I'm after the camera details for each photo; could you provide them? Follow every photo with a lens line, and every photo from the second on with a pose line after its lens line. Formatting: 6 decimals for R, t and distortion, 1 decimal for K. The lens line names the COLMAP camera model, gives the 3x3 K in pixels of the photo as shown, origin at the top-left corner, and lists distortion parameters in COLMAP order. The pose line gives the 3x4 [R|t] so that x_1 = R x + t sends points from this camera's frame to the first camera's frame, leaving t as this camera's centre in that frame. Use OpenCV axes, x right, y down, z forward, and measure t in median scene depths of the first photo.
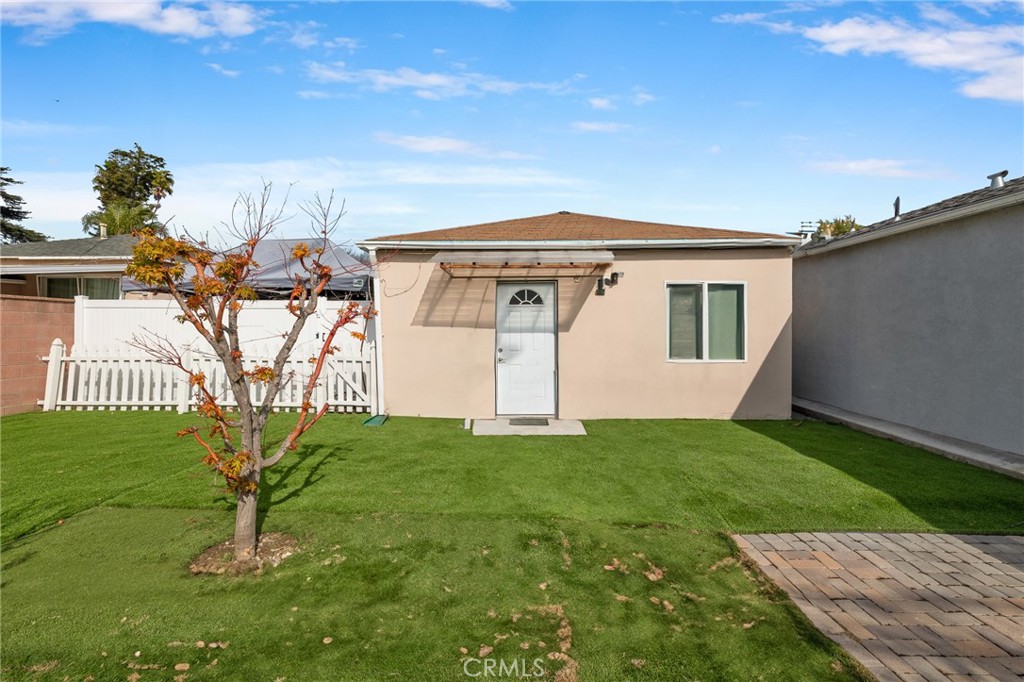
lens RADIAL K [[439.4, 0, 519.8], [0, 439.4, 329.4], [0, 0, 1]] dist [0.000311, 0.000083]
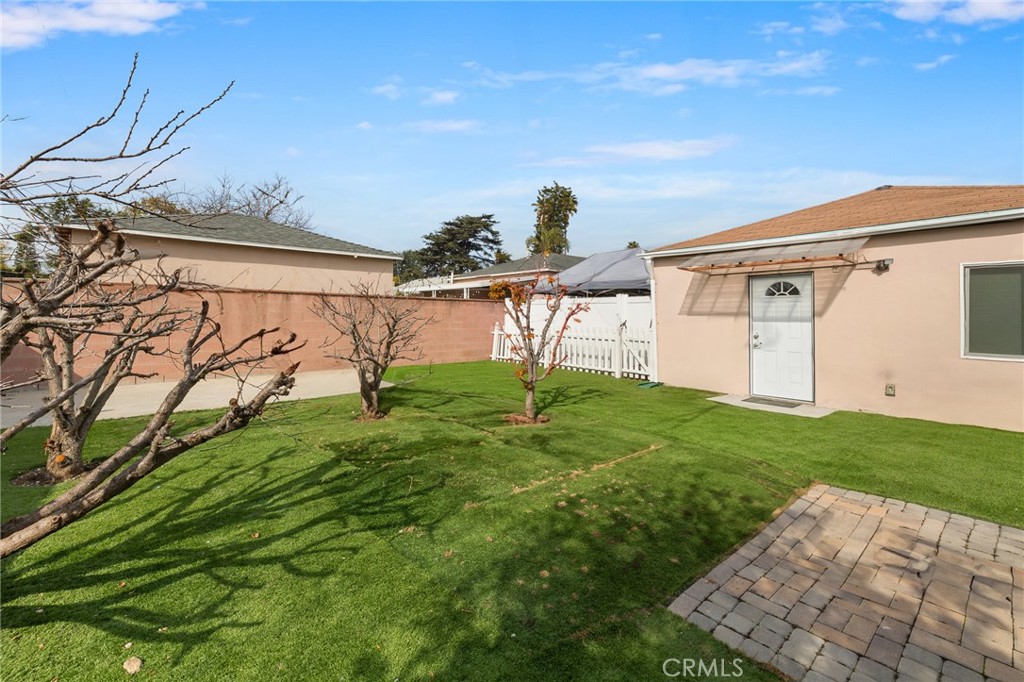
lens RADIAL K [[441.3, 0, 511.1], [0, 441.3, 308.3], [0, 0, 1]] dist [0.000508, 0.000060]
pose [[0.679985, -0.009810, -0.733161, 0.358774], [-0.007244, 0.999772, -0.020096, 0.000929], [0.733191, 0.018976, 0.679758, -0.223937]]
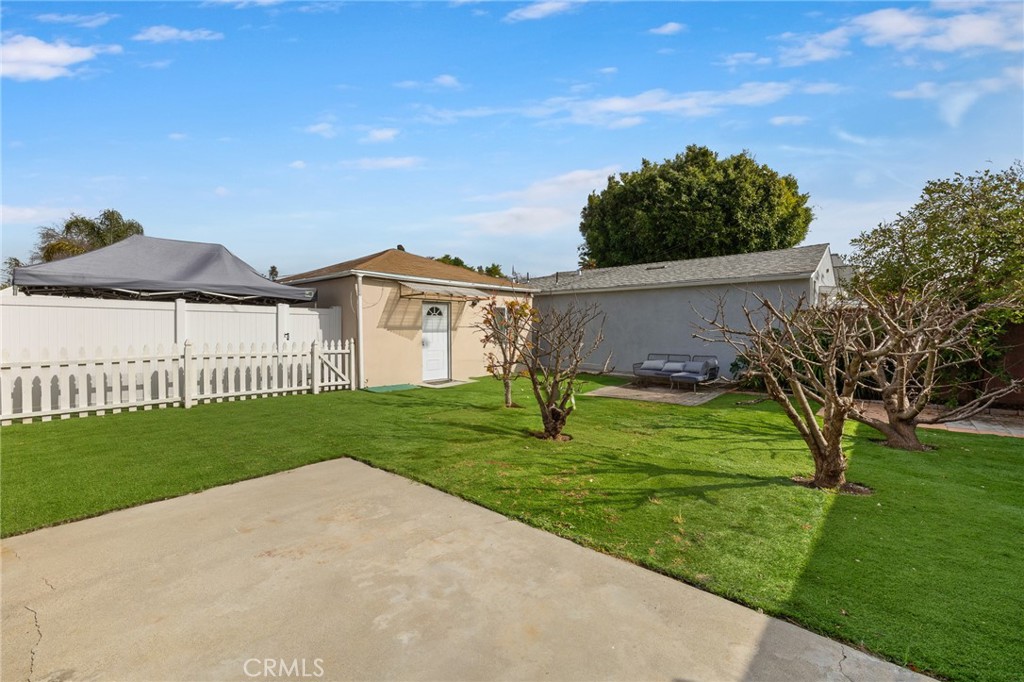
lens RADIAL K [[429.6, 0, 512.4], [0, 429.6, 333.0], [0, 0, 1]] dist [-0.000814, 0.000434]
pose [[0.637909, -0.007783, 0.770073, -1.081342], [-0.026753, 0.999121, 0.032260, -0.051354], [-0.769647, -0.041180, 0.637140, -0.295940]]
